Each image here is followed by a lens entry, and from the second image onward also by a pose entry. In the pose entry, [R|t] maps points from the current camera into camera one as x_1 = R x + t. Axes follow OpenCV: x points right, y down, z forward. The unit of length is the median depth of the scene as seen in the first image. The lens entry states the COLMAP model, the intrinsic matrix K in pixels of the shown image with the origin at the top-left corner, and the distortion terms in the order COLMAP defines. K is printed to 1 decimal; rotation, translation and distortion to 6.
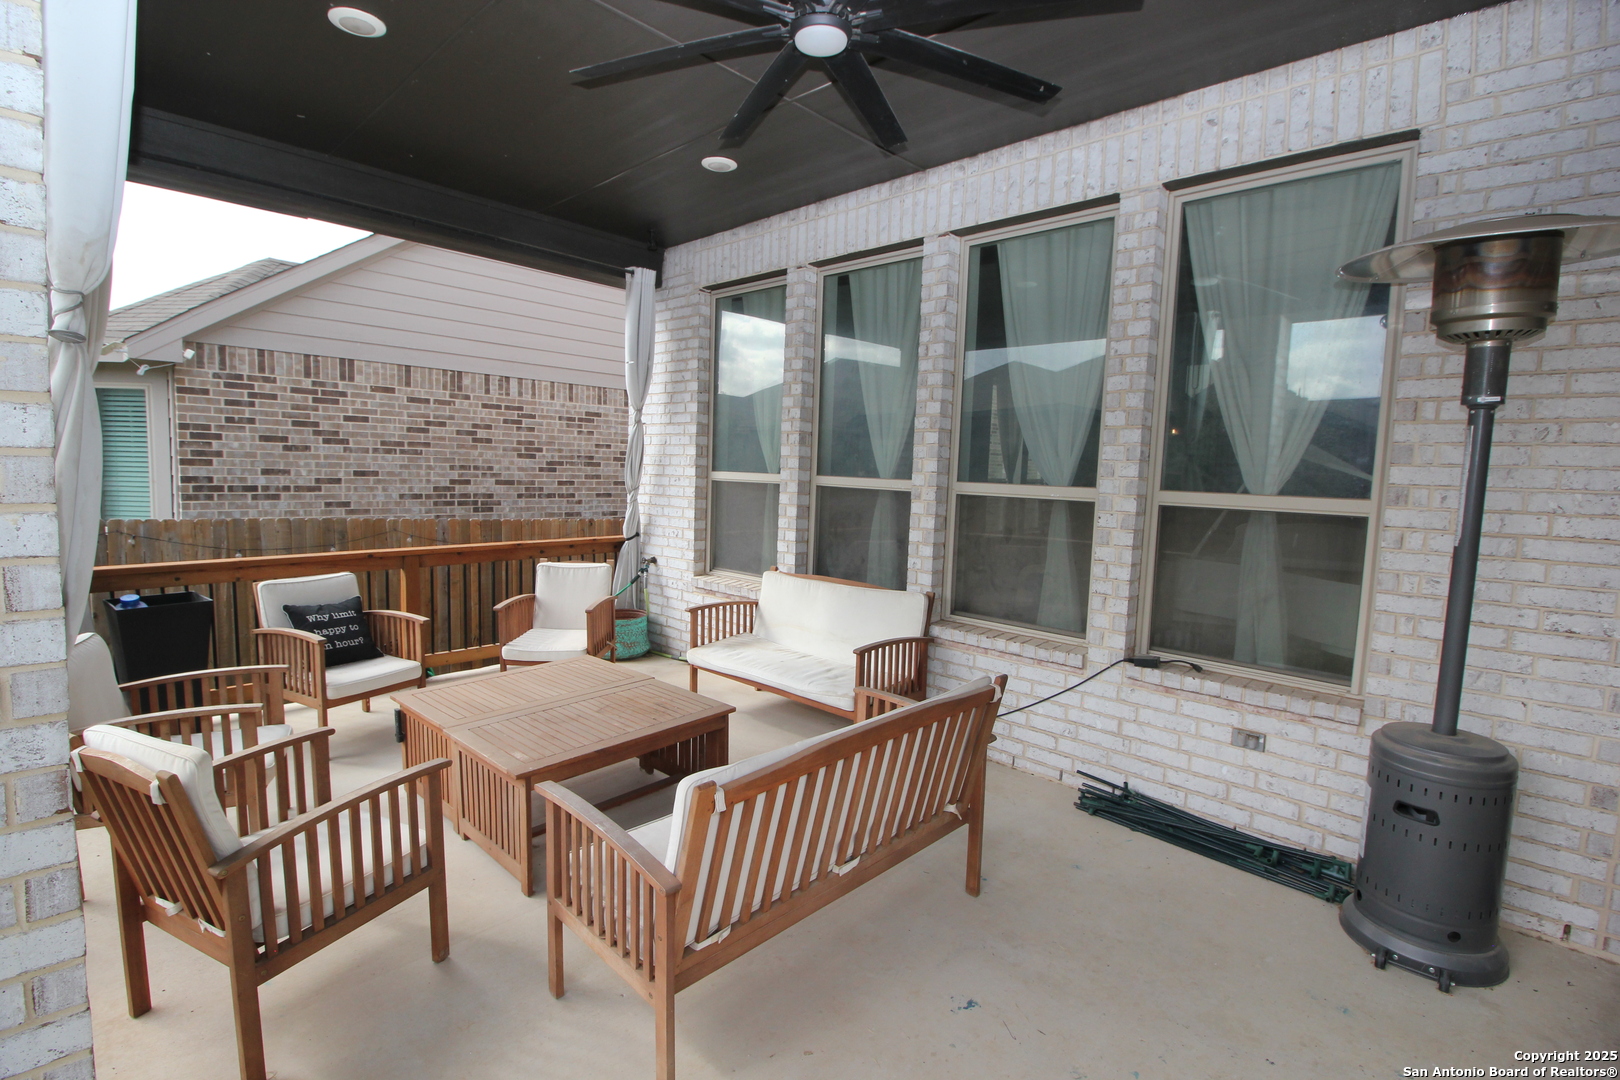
lens RADIAL K [[742.4, 0, 807.4], [0, 742.4, 534.2], [0, 0, 1]] dist [0.000903, -0.016539]
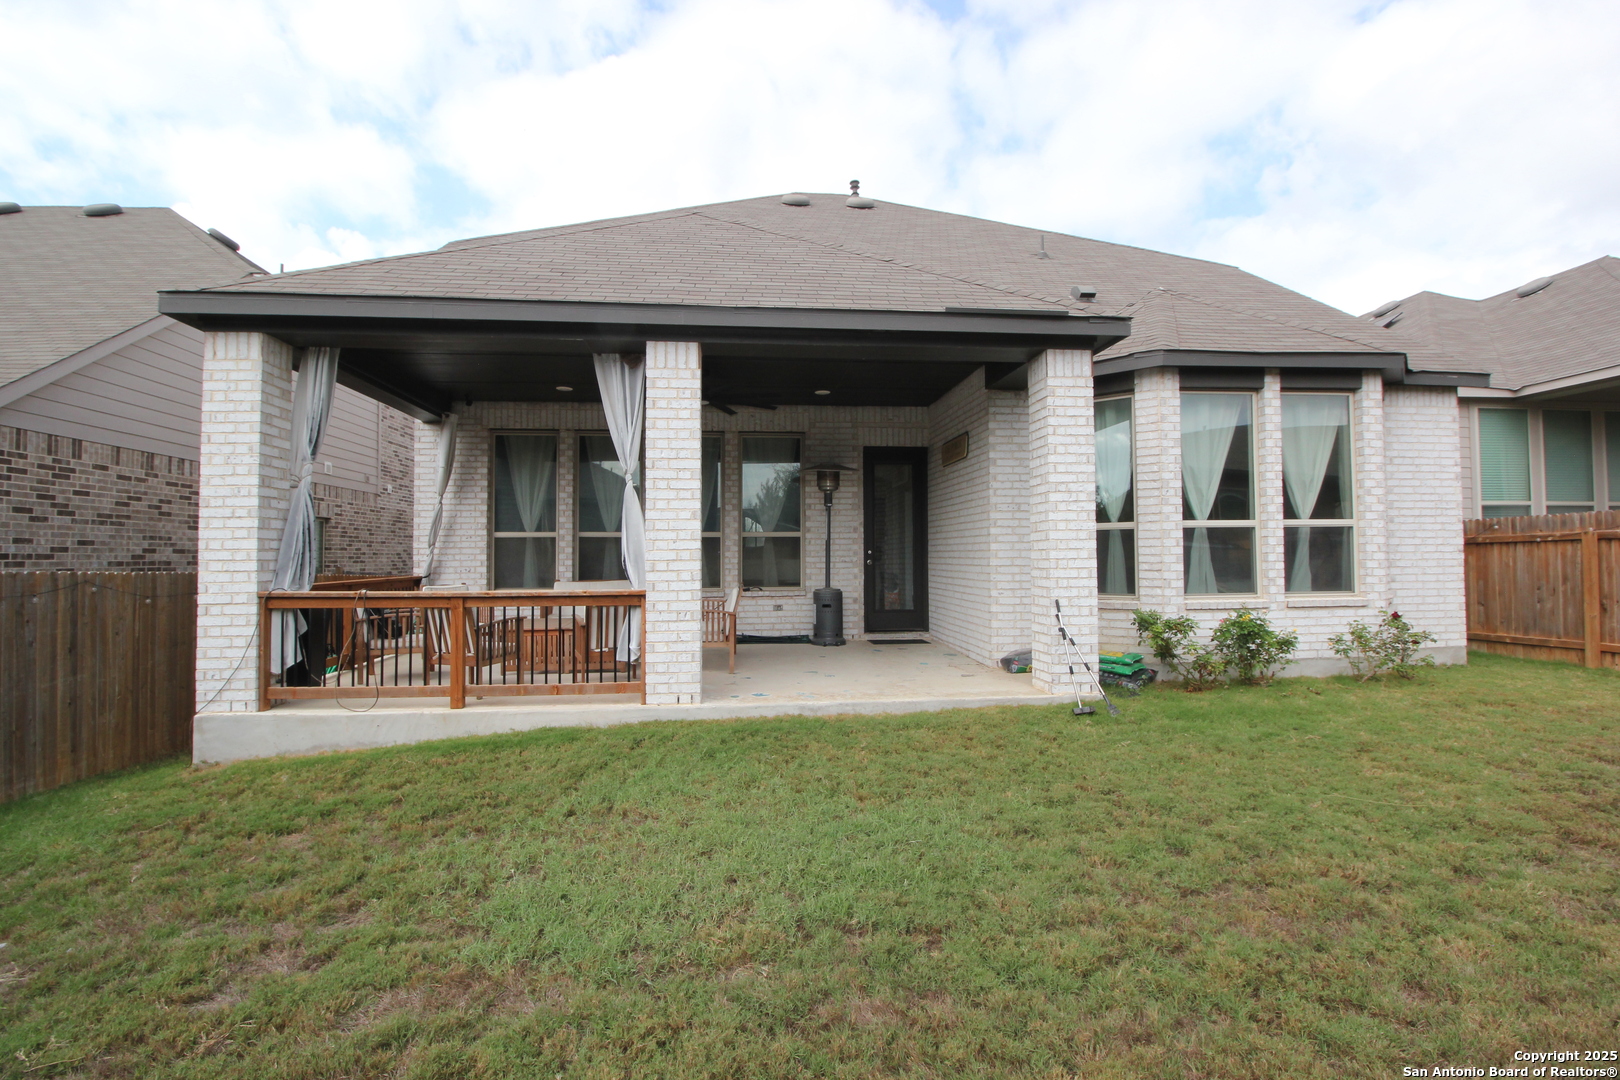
lens RADIAL K [[742.4, 0, 807.4], [0, 742.4, 534.2], [0, 0, 1]] dist [0.000903, -0.016539]
pose [[0.650705, -0.011556, 0.759242, -0.739607], [0.094118, 0.993401, -0.065543, 0.077738], [-0.753475, 0.114108, 0.647499, -0.509959]]
